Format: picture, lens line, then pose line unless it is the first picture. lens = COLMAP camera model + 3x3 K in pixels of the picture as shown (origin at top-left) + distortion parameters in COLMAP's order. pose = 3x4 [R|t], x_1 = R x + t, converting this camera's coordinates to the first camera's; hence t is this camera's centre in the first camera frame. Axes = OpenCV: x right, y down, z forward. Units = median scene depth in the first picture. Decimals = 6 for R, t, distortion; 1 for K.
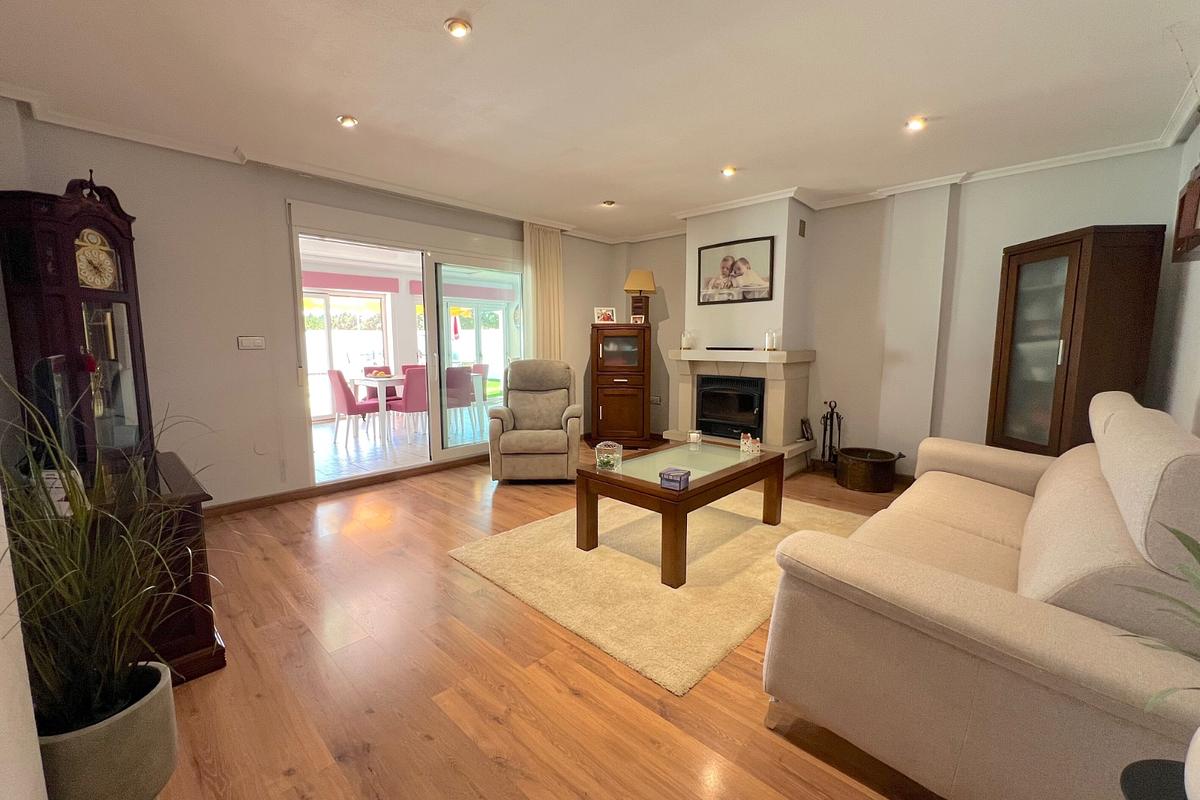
lens RADIAL K [[479.7, 0, 597.3], [0, 479.7, 398.0], [0, 0, 1]] dist [-0.000072, -0.000102]
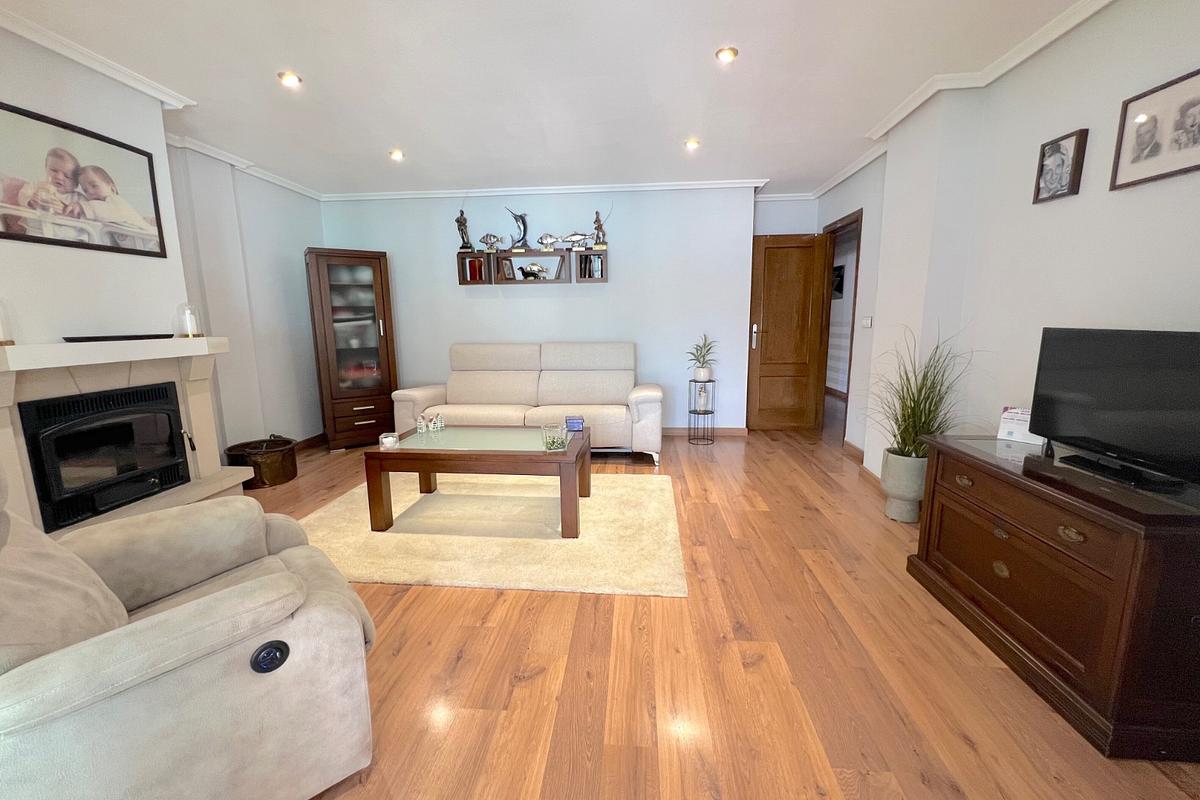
lens RADIAL K [[479.7, 0, 597.3], [0, 479.7, 398.0], [0, 0, 1]] dist [-0.000072, -0.000102]
pose [[-0.623781, -0.119858, 0.772354, -0.491124], [0.102388, 0.967126, 0.232776, -0.110202], [-0.774864, 0.224281, -0.591003, 0.943948]]
